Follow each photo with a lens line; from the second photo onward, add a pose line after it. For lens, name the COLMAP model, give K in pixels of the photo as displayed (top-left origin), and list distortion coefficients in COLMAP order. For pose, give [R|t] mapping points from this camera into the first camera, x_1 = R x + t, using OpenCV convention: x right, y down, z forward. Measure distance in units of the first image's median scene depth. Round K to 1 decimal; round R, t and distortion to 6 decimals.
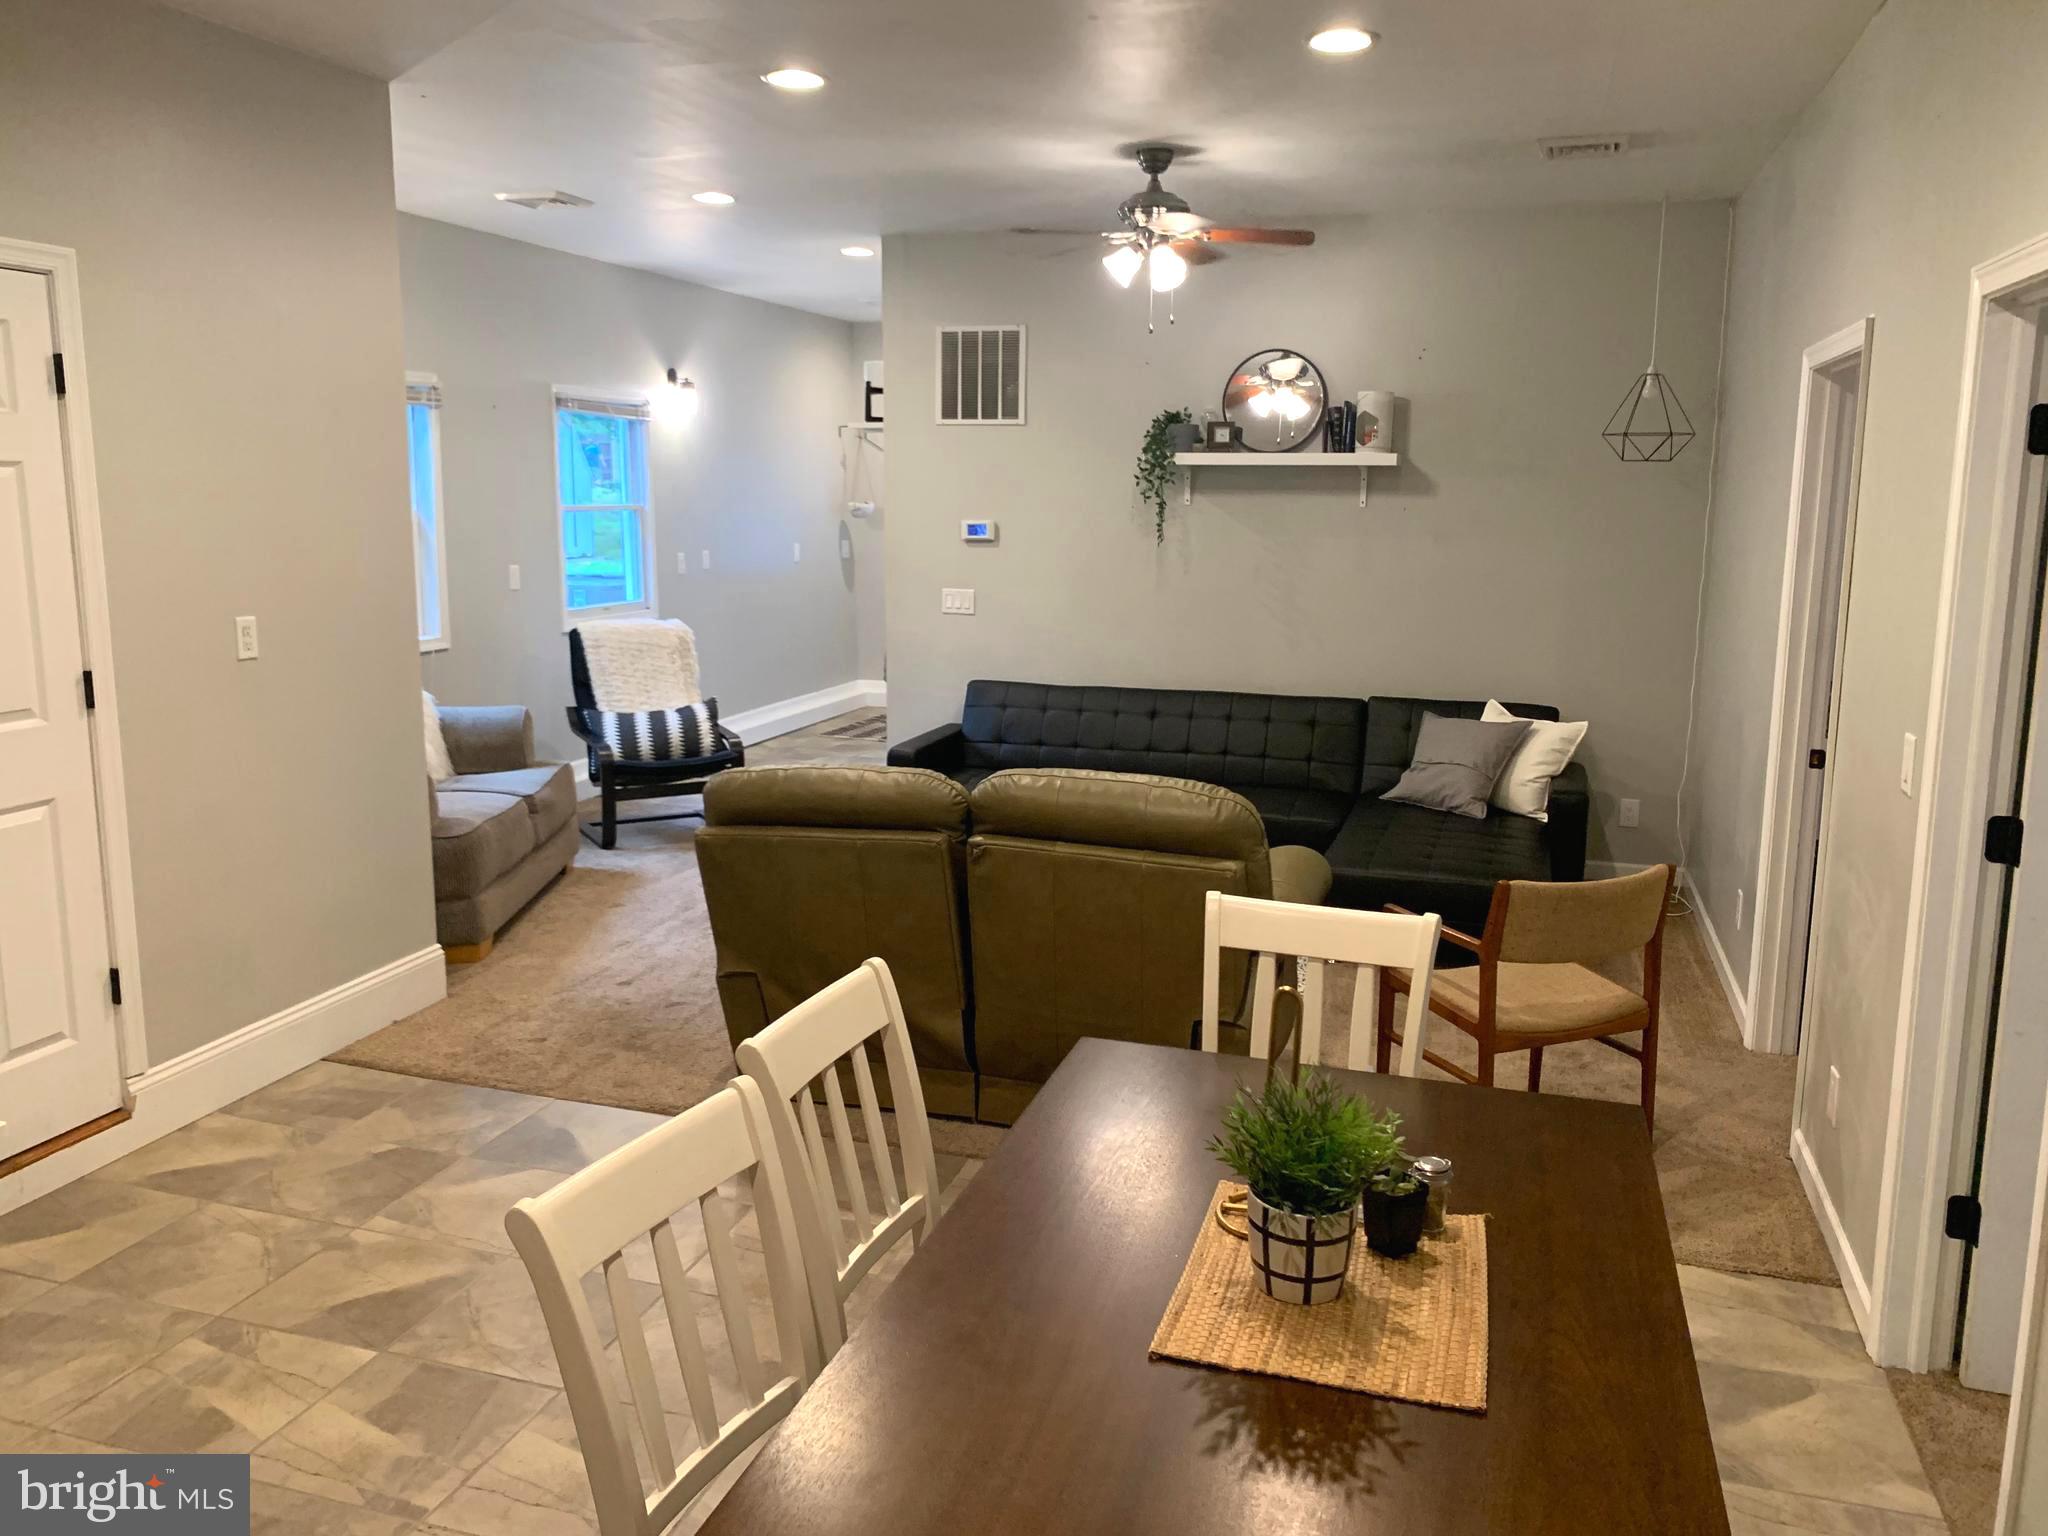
lens RADIAL K [[1554.1, 0, 1033.2], [0, 1554.1, 761.8], [0, 0, 1]] dist [-0.014105, -0.029182]
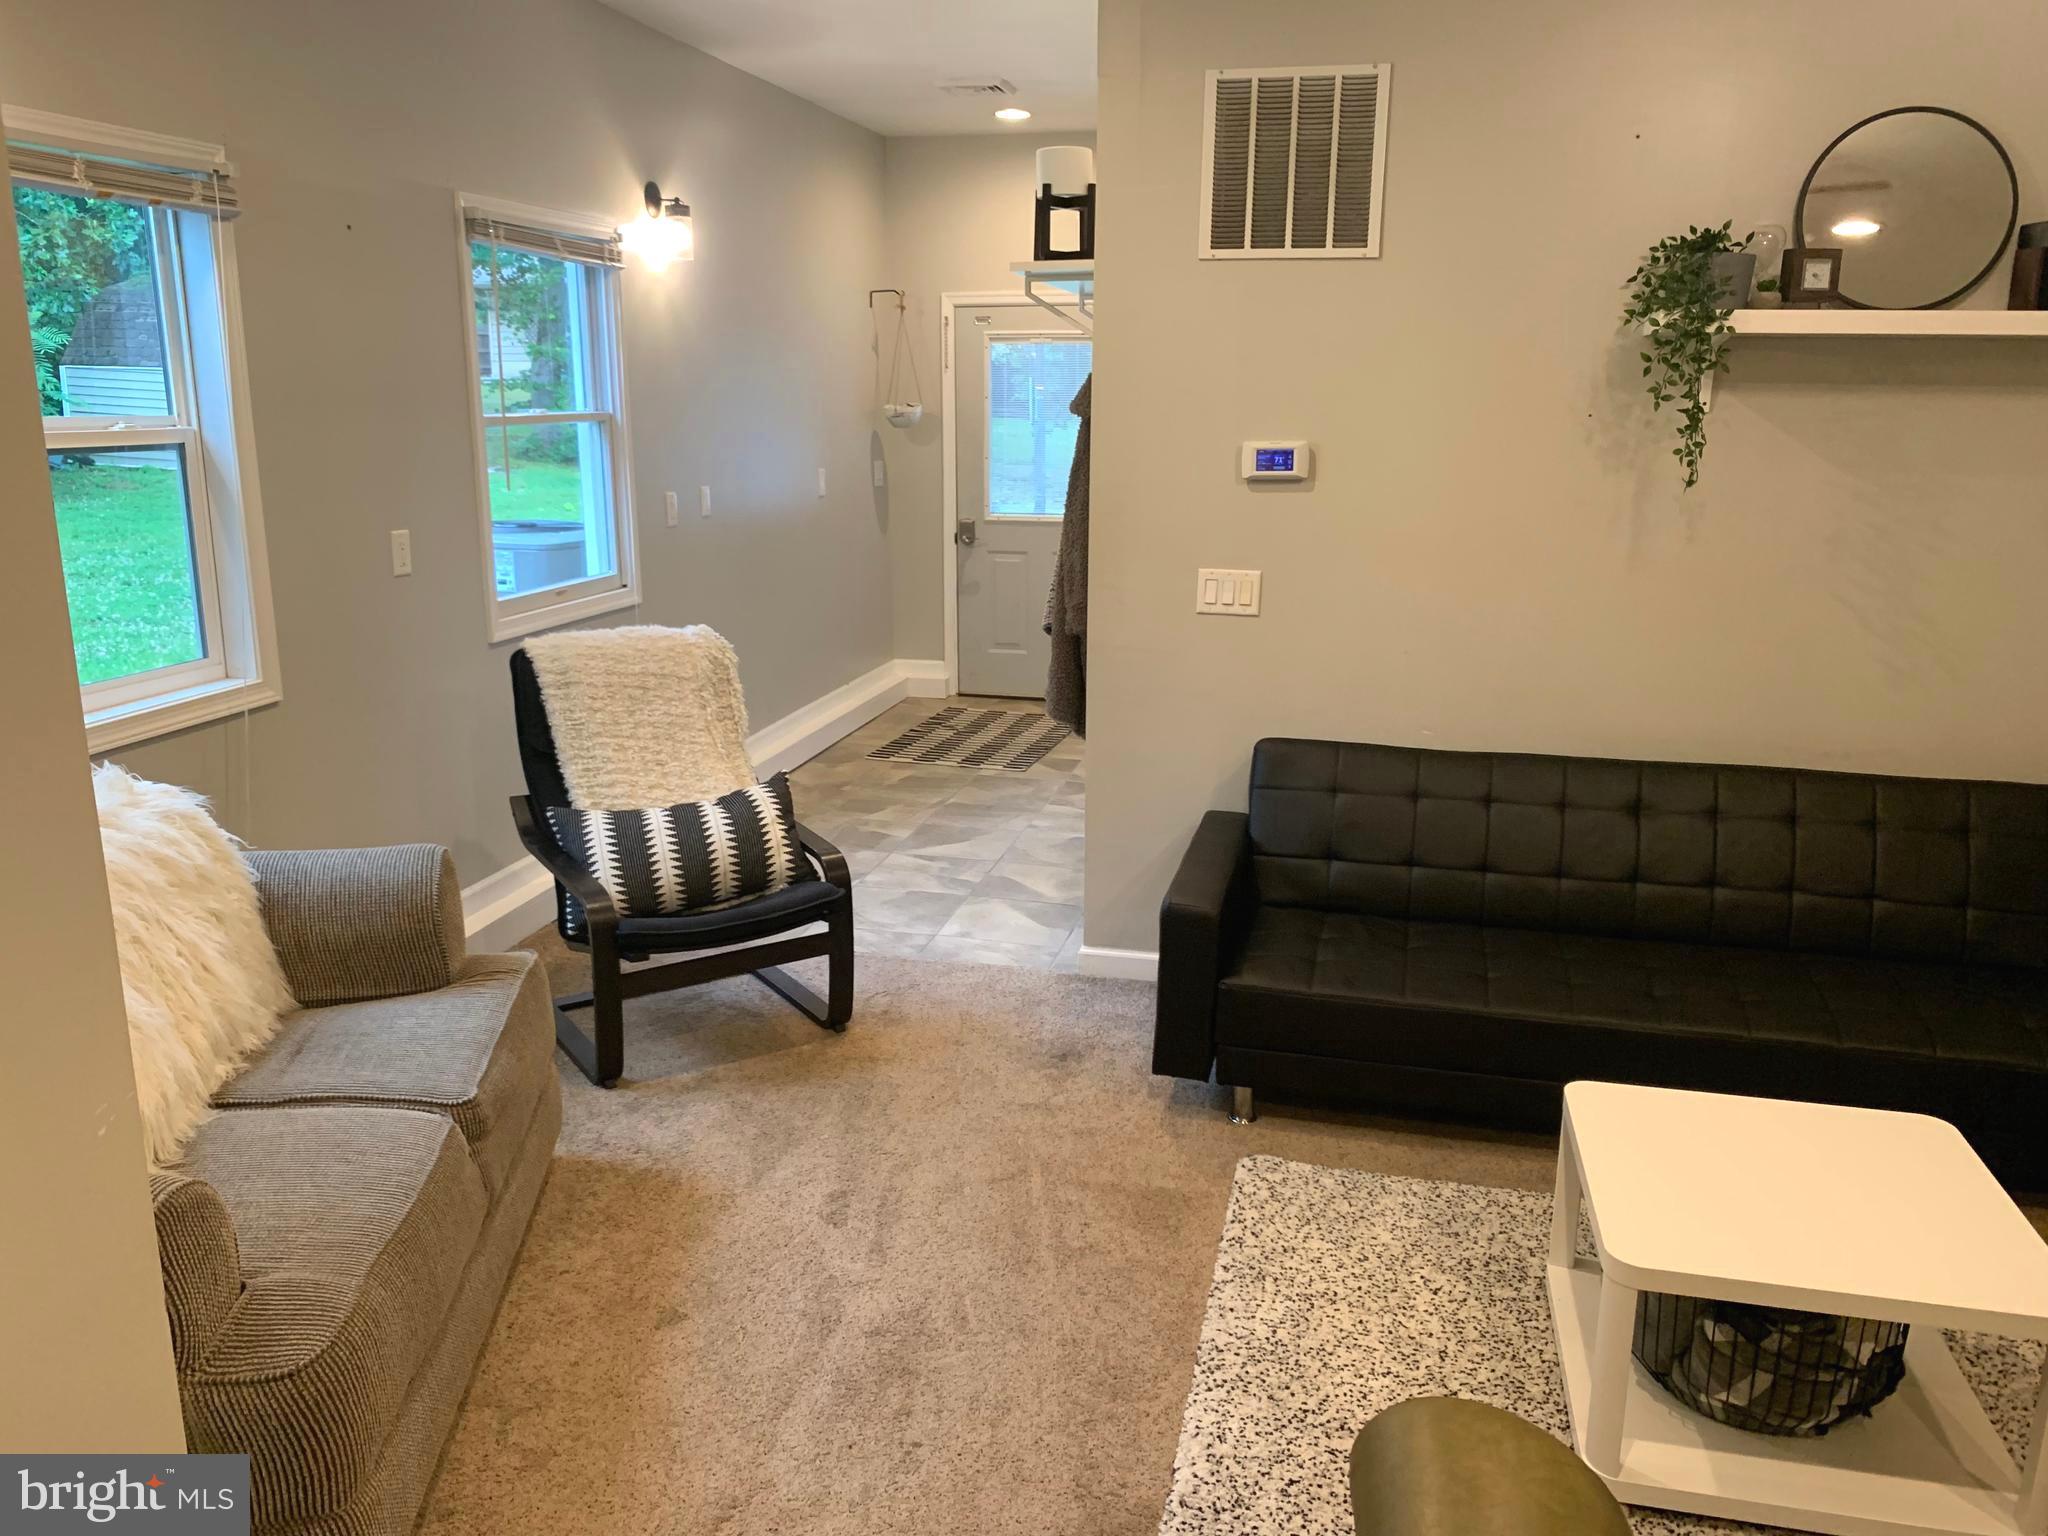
lens RADIAL K [[1554.1, 0, 1013.8], [0, 1554.1, 771.4], [0, 0, 1]] dist [-0.014105, -0.029182]
pose [[0.998272, -0.019184, 0.055549, -0.158261], [0.015273, 0.997429, 0.070010, -0.080322], [-0.056749, -0.069040, 0.995998, 0.459937]]
